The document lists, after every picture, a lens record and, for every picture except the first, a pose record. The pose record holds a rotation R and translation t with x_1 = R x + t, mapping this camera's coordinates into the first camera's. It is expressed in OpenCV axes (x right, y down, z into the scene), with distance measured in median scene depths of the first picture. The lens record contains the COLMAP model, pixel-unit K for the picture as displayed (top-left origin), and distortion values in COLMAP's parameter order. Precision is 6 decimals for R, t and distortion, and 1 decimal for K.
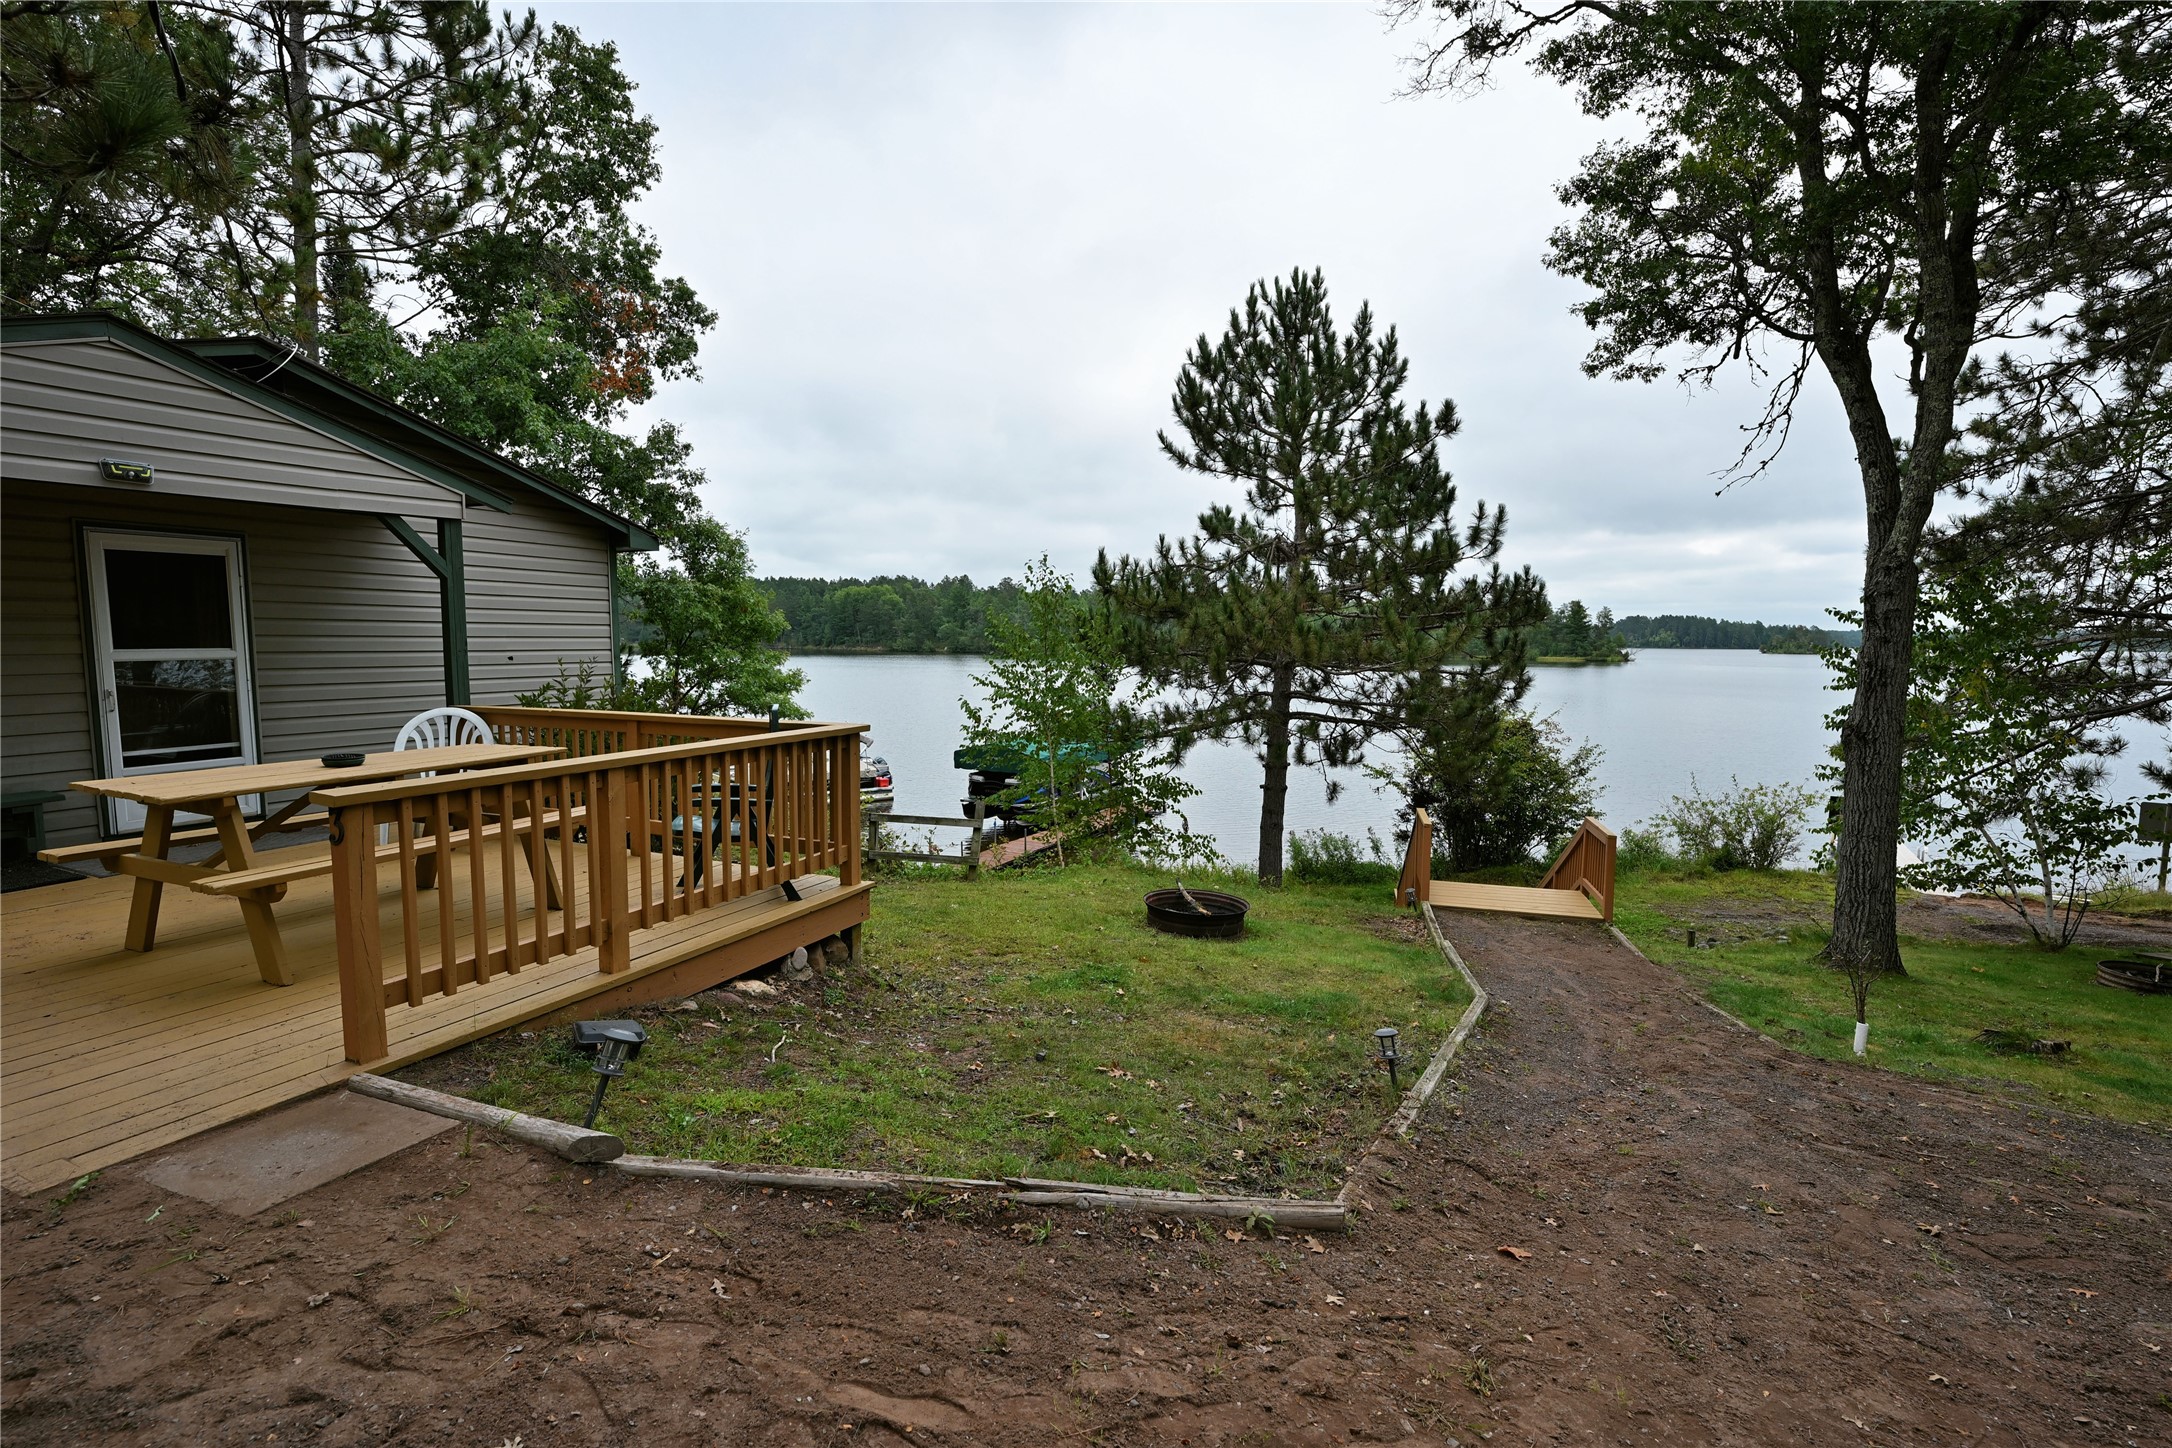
lens RADIAL K [[1001.3, 0, 1146.9], [0, 1001.3, 723.8], [0, 0, 1]] dist [-0.000235, -0.000103]
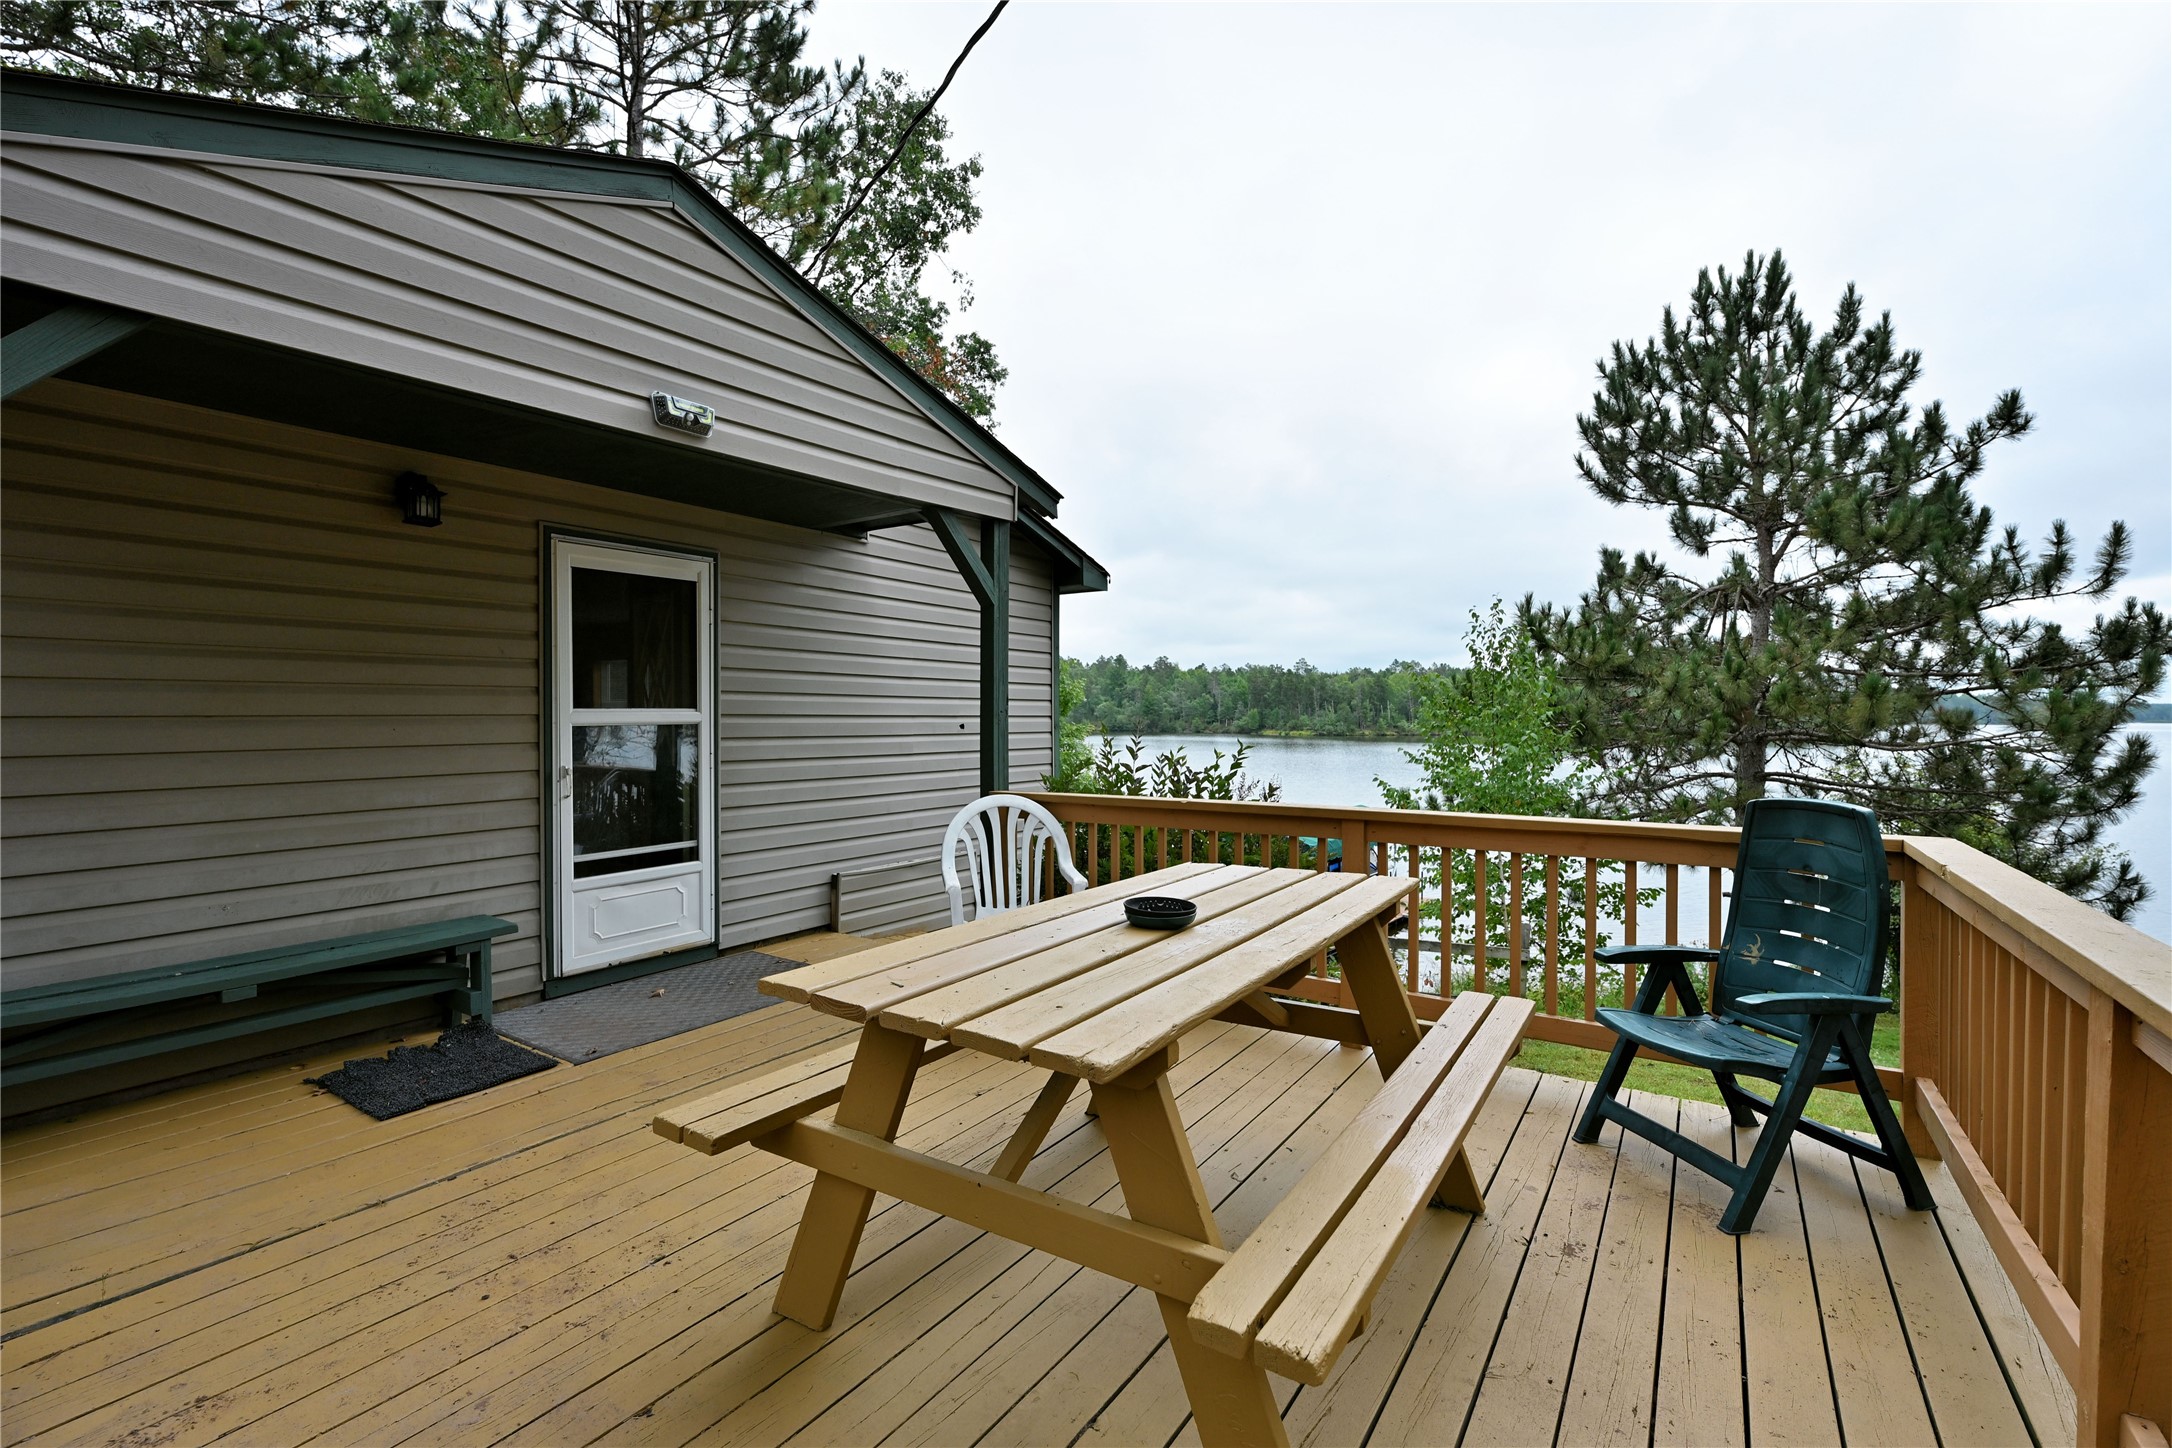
lens RADIAL K [[908.8, 0, 1039.9], [0, 908.8, 724.3], [0, 0, 1]] dist [0.000159, 0.000025]
pose [[0.989144, -0.003970, -0.146894, -0.315112], [-0.008108, 0.996638, -0.081527, -0.007260], [0.146724, 0.081833, 0.985787, 0.216125]]
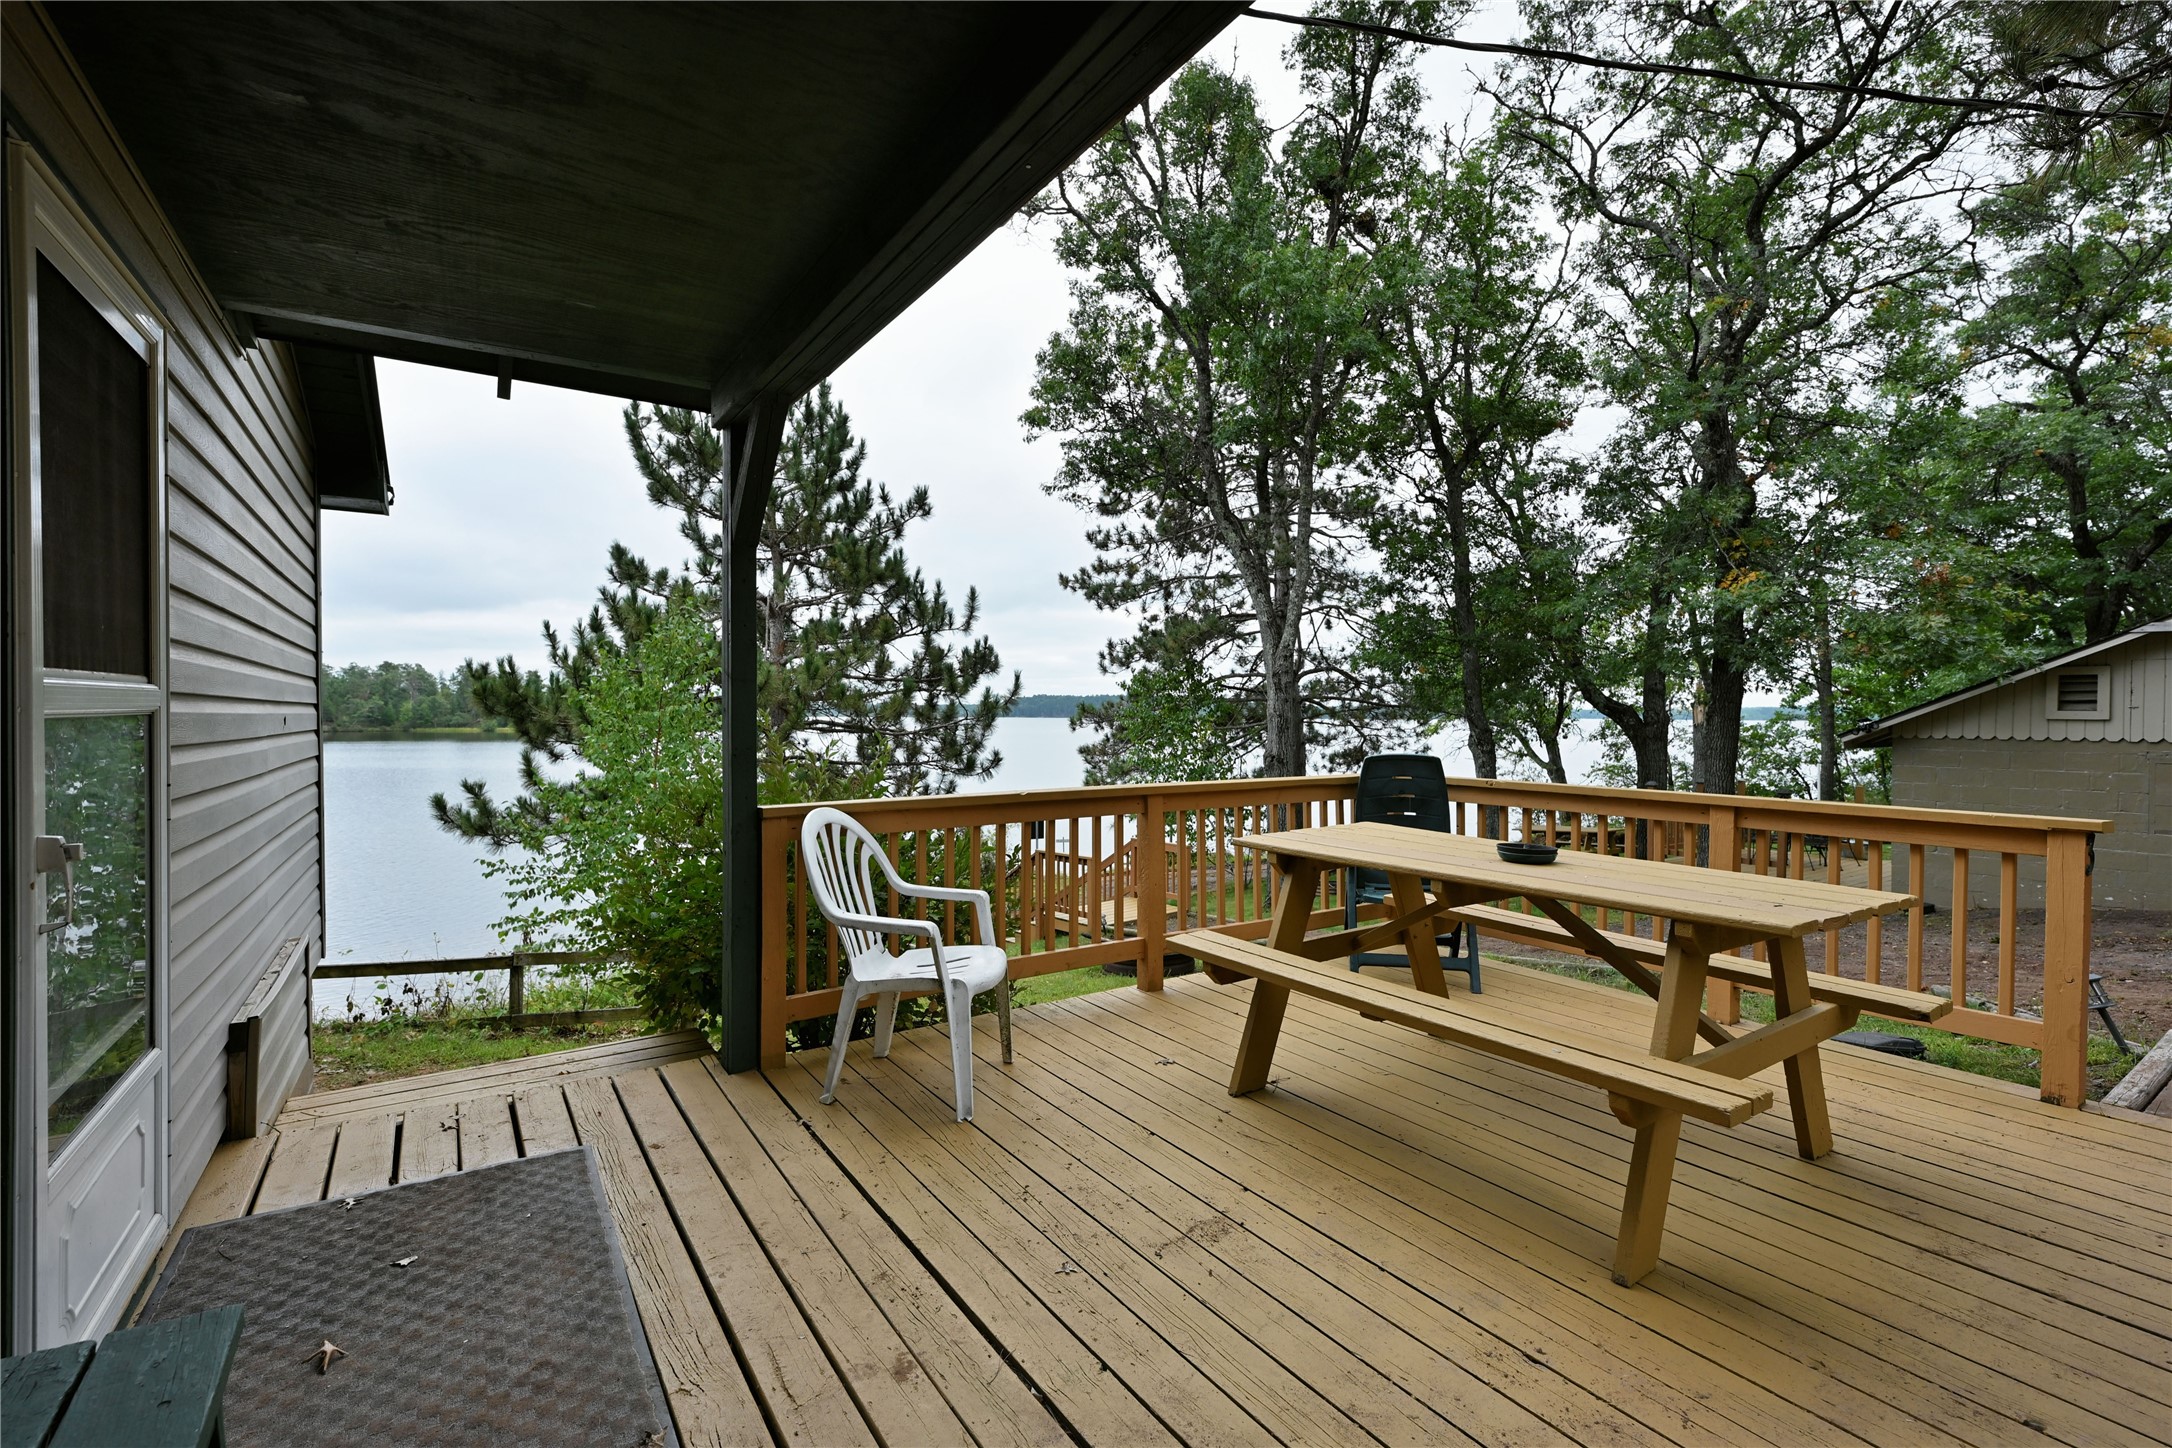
lens RADIAL K [[961.0, 0, 1081.1], [0, 961.0, 729.0], [0, 0, 1]] dist [-0.000781, -0.000217]
pose [[0.535460, -0.017058, 0.844388, -0.555010], [0.077608, 0.996560, -0.029082, -0.016283], [-0.840987, 0.081104, 0.534941, 0.342807]]
